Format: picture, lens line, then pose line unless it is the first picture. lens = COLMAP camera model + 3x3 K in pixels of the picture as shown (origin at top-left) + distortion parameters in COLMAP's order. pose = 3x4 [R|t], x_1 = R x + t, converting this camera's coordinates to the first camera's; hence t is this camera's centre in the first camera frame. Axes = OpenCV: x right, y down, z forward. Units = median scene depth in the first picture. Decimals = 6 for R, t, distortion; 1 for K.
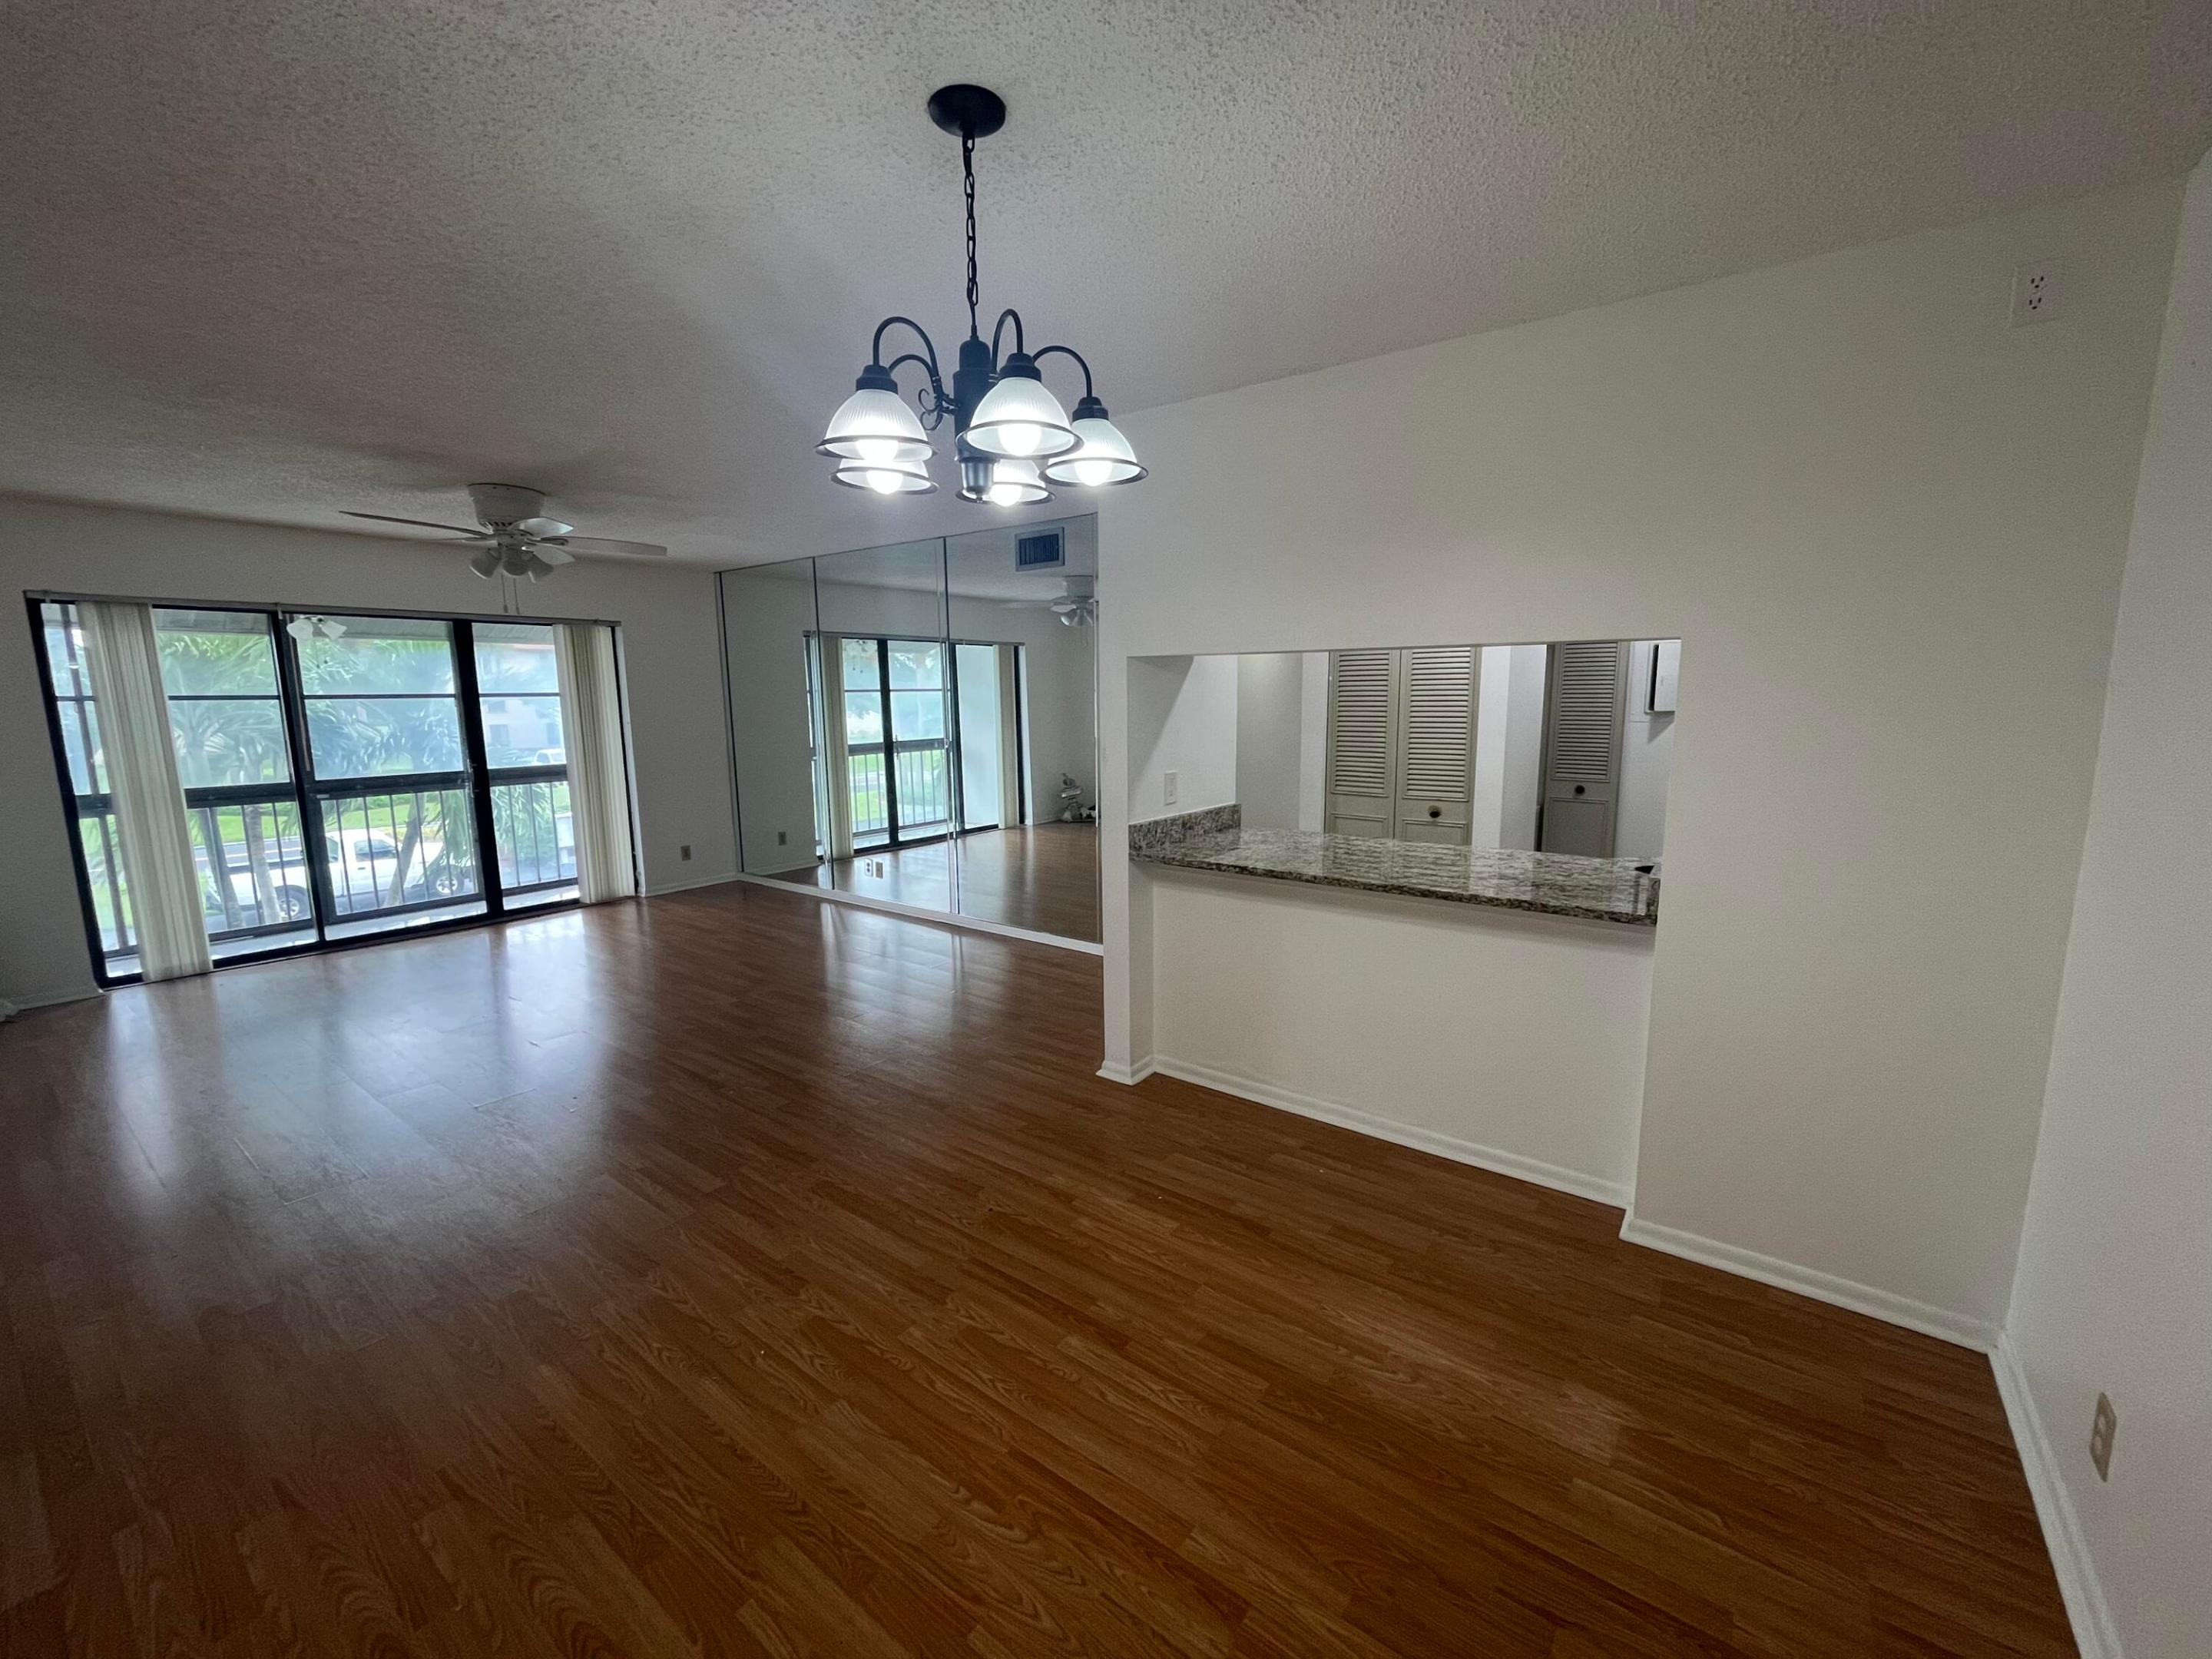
lens RADIAL K [[887.9, 0, 1114.3], [0, 887.9, 824.3], [0, 0, 1]] dist [0.000262, 0.000021]
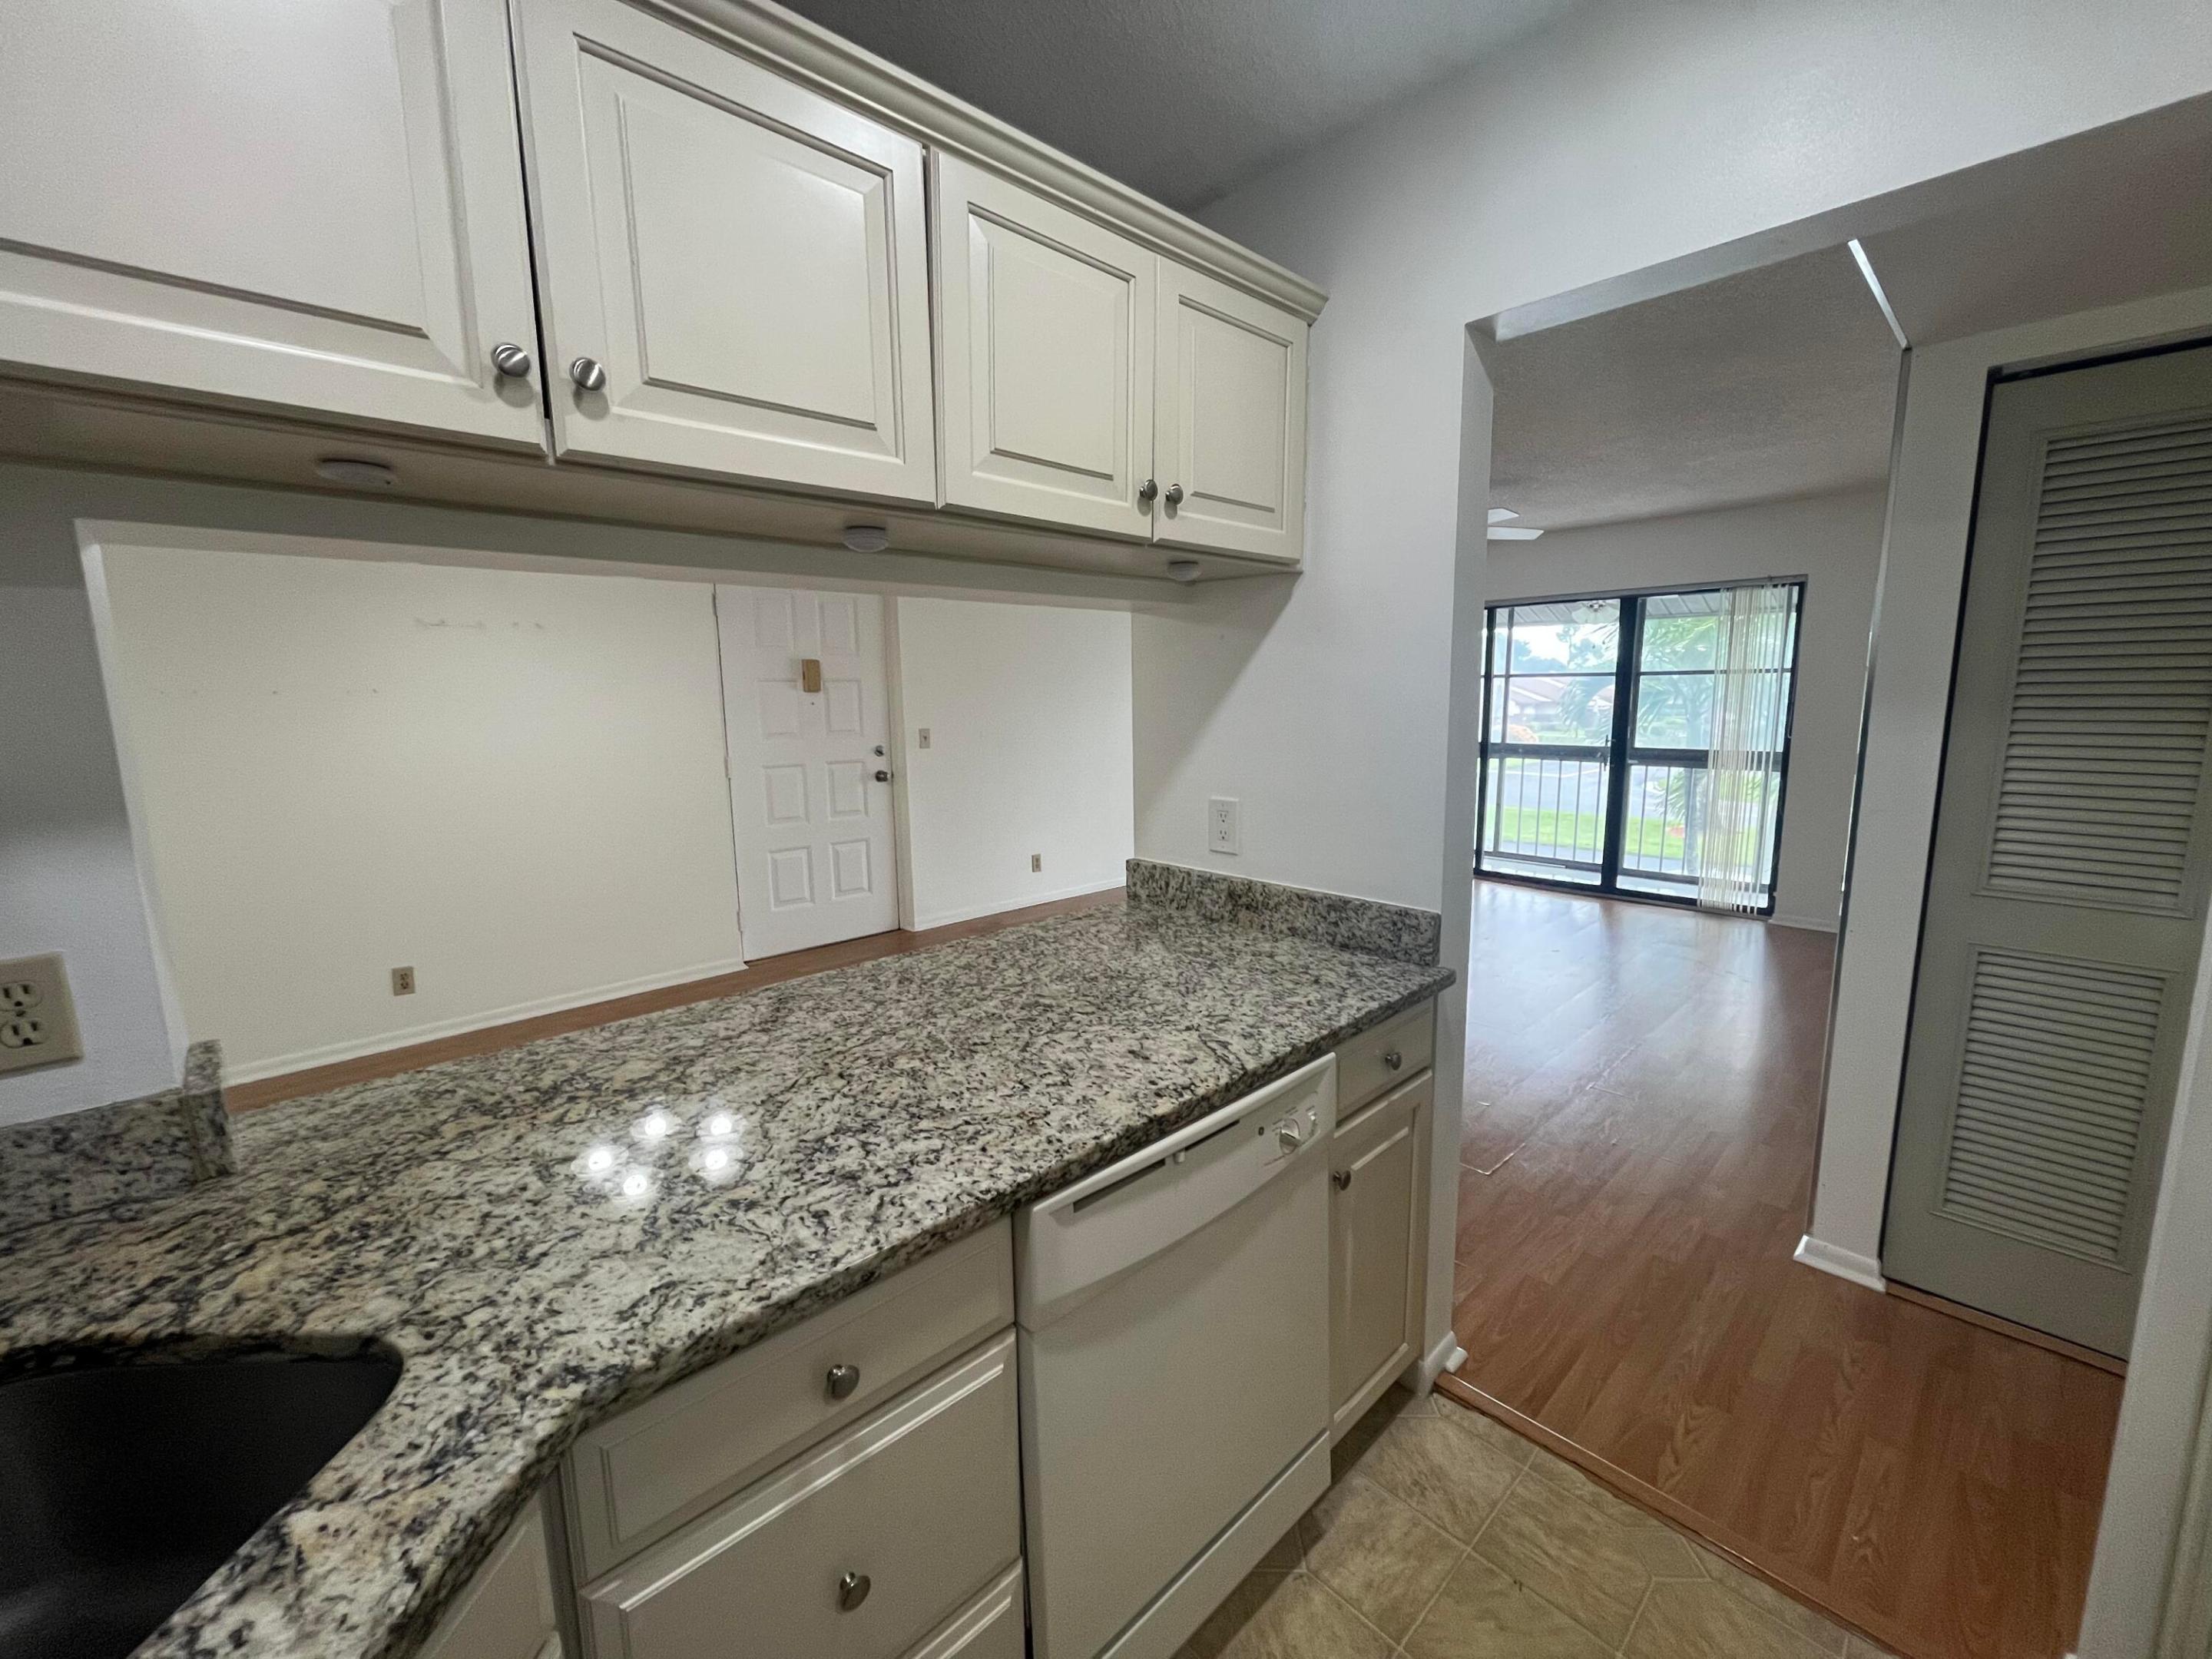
lens RADIAL K [[892.7, 0, 1111.2], [0, 892.7, 826.8], [0, 0, 1]] dist [0.000021, -0.000019]
pose [[-0.171215, 0.160111, -0.972137, 0.680870], [-0.130253, 0.974367, 0.183419, -0.146251], [0.976586, 0.158027, -0.145971, 1.056372]]
